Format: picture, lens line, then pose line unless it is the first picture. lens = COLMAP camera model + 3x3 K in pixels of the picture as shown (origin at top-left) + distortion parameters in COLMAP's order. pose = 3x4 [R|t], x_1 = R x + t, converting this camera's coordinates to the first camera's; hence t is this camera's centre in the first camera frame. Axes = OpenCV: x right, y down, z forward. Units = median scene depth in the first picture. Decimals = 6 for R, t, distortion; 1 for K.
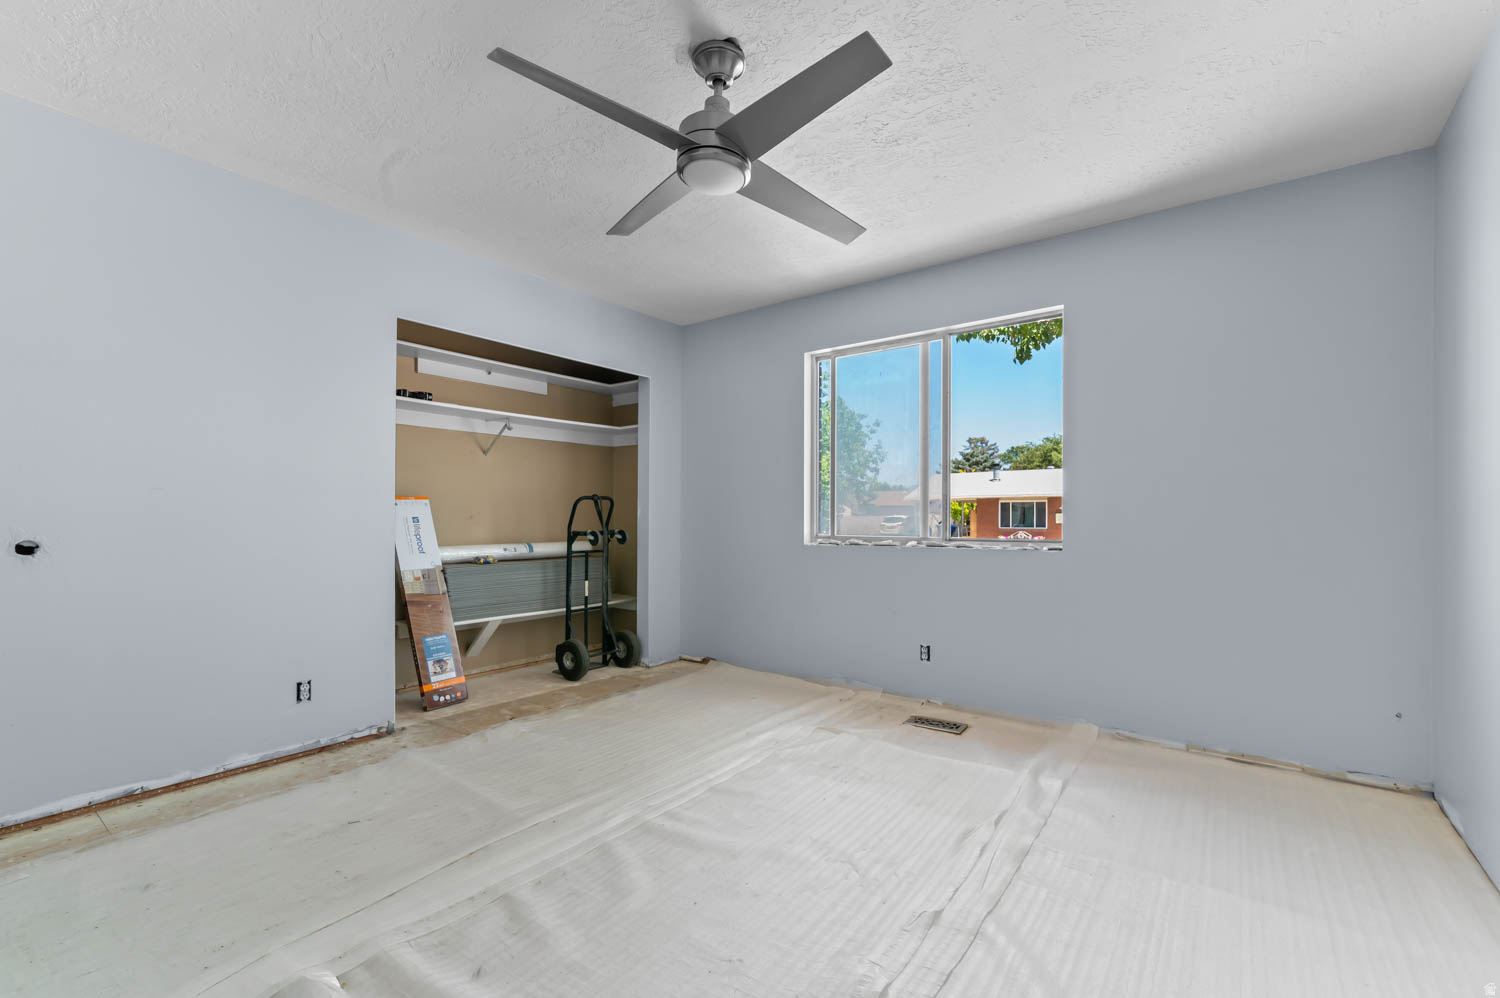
lens RADIAL K [[637.1, 0, 760.8], [0, 637.1, 505.9], [0, 0, 1]] dist [0.000271, 0.000089]
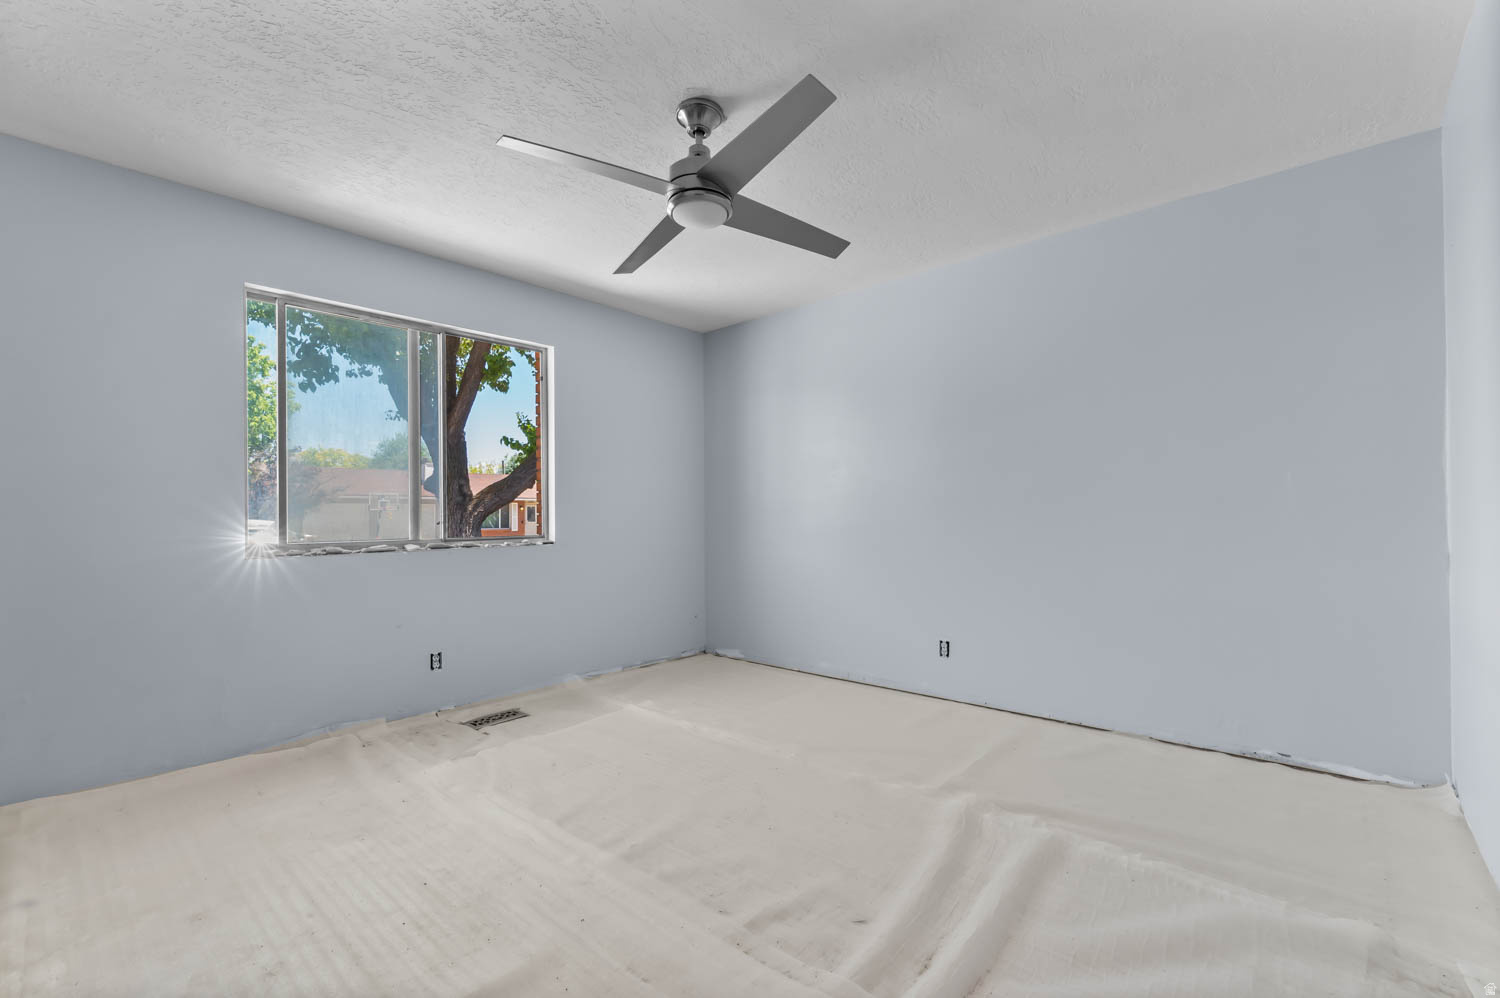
lens RADIAL K [[637.1, 0, 760.8], [0, 637.1, 505.9], [0, 0, 1]] dist [0.000271, 0.000089]
pose [[0.080225, 0.012549, 0.996698, -0.747111], [-0.010979, 0.999871, -0.011705, 0.007381], [-0.996716, -0.010003, 0.080352, 0.514033]]
